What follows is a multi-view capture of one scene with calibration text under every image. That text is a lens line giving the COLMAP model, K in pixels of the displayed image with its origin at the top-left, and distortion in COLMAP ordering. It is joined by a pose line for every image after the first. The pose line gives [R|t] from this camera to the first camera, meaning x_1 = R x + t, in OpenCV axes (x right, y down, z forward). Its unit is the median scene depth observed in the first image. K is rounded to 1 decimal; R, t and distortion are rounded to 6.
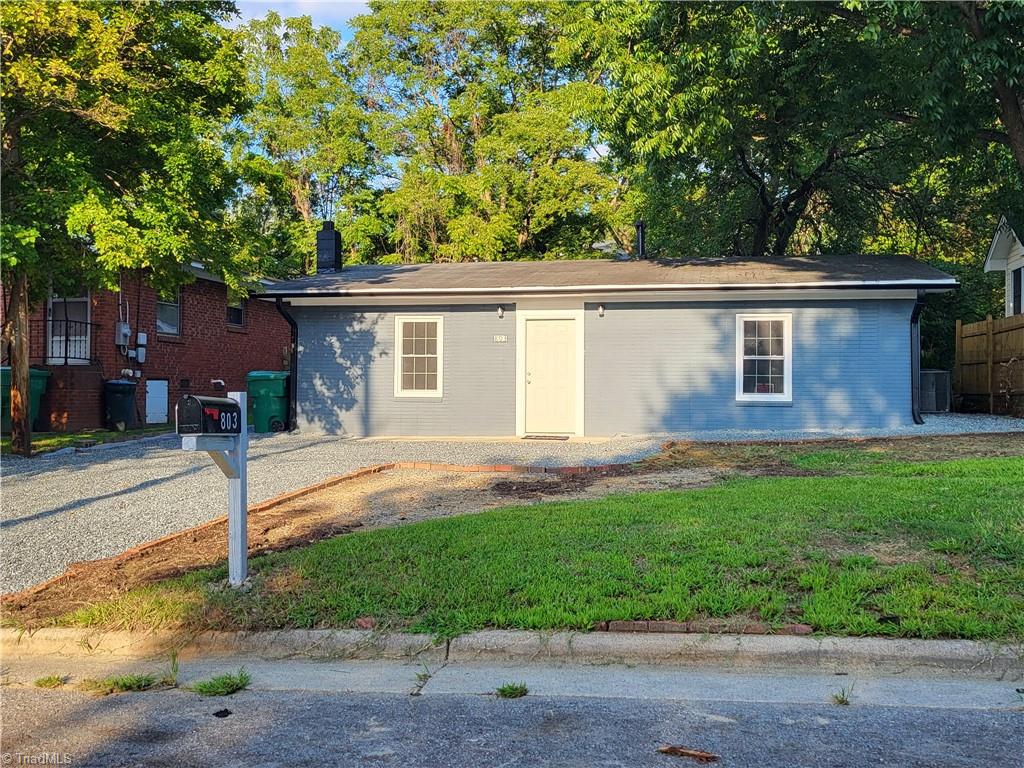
lens RADIAL K [[867.7, 0, 512.1], [0, 867.7, 360.5], [0, 0, 1]] dist [0.046562, -0.001927]
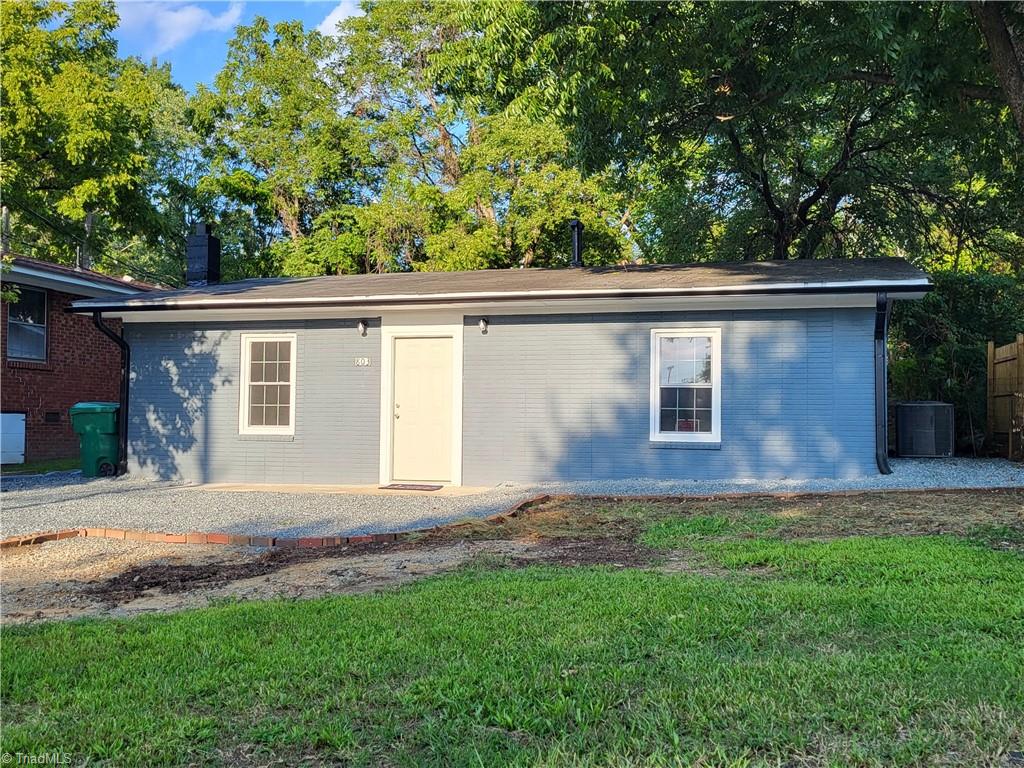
lens RADIAL K [[924.5, 0, 489.7], [0, 924.5, 384.5], [0, 0, 1]] dist [0.045596, -0.007636]
pose [[0.997777, 0.000395, -0.066647, 0.154854], [-0.001058, 0.999950, -0.009911, 0.003627], [0.066640, 0.009960, 0.997727, 0.156284]]
